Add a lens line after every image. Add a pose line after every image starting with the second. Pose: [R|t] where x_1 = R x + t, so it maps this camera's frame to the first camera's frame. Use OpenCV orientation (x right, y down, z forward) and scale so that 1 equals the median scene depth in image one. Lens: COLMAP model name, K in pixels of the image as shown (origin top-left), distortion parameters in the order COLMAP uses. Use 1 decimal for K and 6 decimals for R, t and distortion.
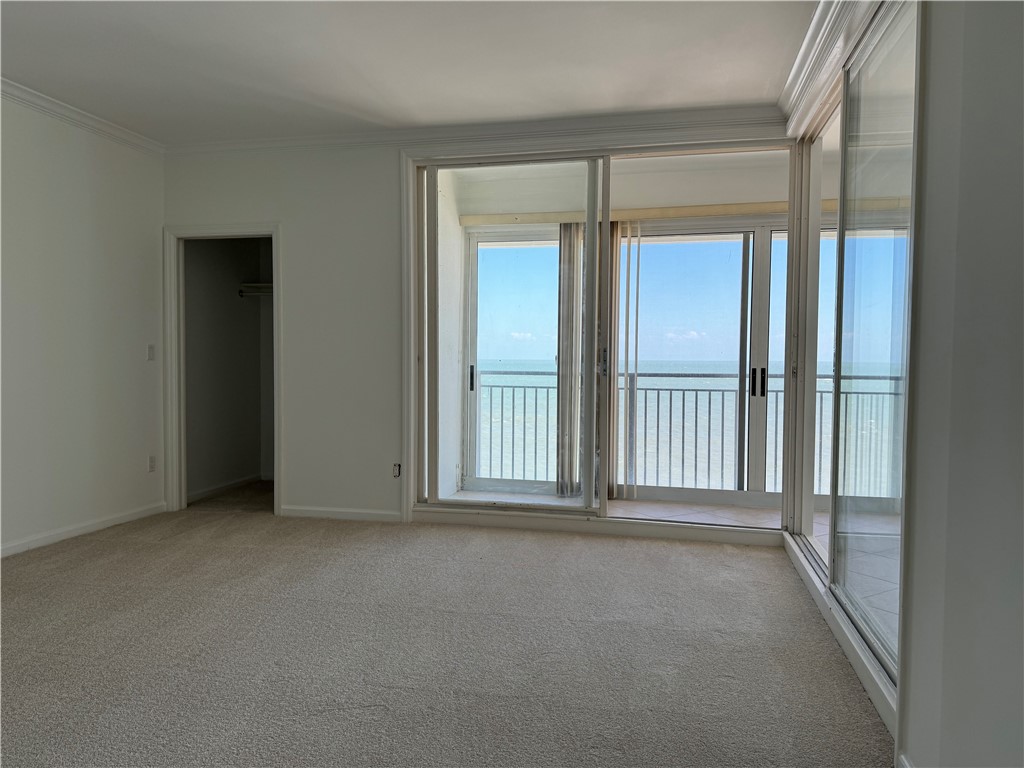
lens RADIAL K [[723.0, 0, 502.3], [0, 723.0, 387.2], [0, 0, 1]] dist [0.061360, -0.060522]
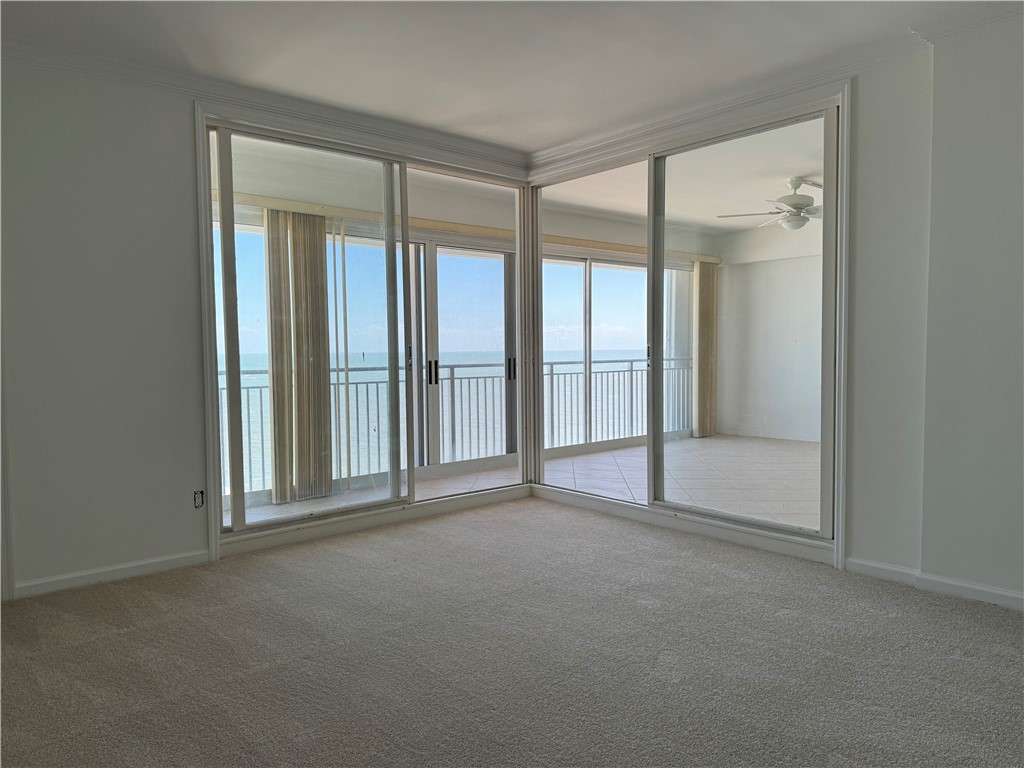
lens RADIAL K [[723.0, 0, 516.9], [0, 723.0, 372.0], [0, 0, 1]] dist [0.061360, -0.060522]
pose [[0.574604, -0.038534, 0.817524, -0.613632], [0.053834, 0.998507, 0.009228, -0.012542], [-0.816659, 0.038708, 0.575820, 0.251762]]
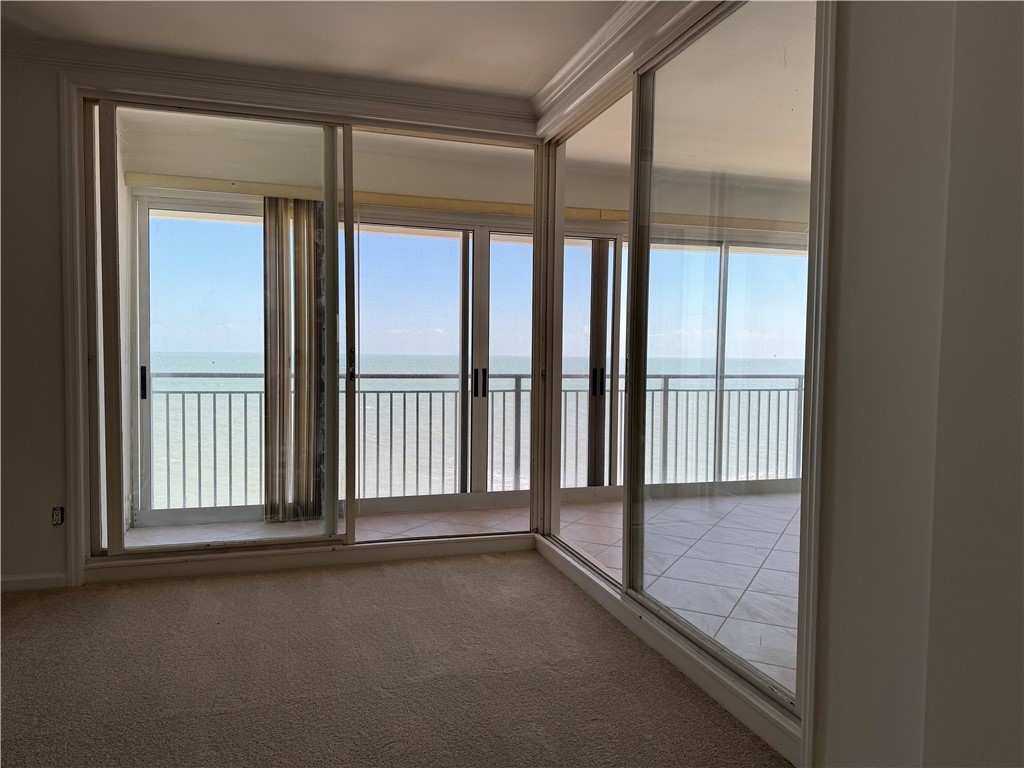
lens RADIAL K [[723.0, 0, 512.4], [0, 723.0, 366.2], [0, 0, 1]] dist [0.061360, -0.060522]
pose [[0.866124, -0.004123, 0.499811, -0.116847], [0.019120, 0.999507, -0.024889, -0.004183], [-0.499463, 0.031113, 0.865777, 0.150357]]
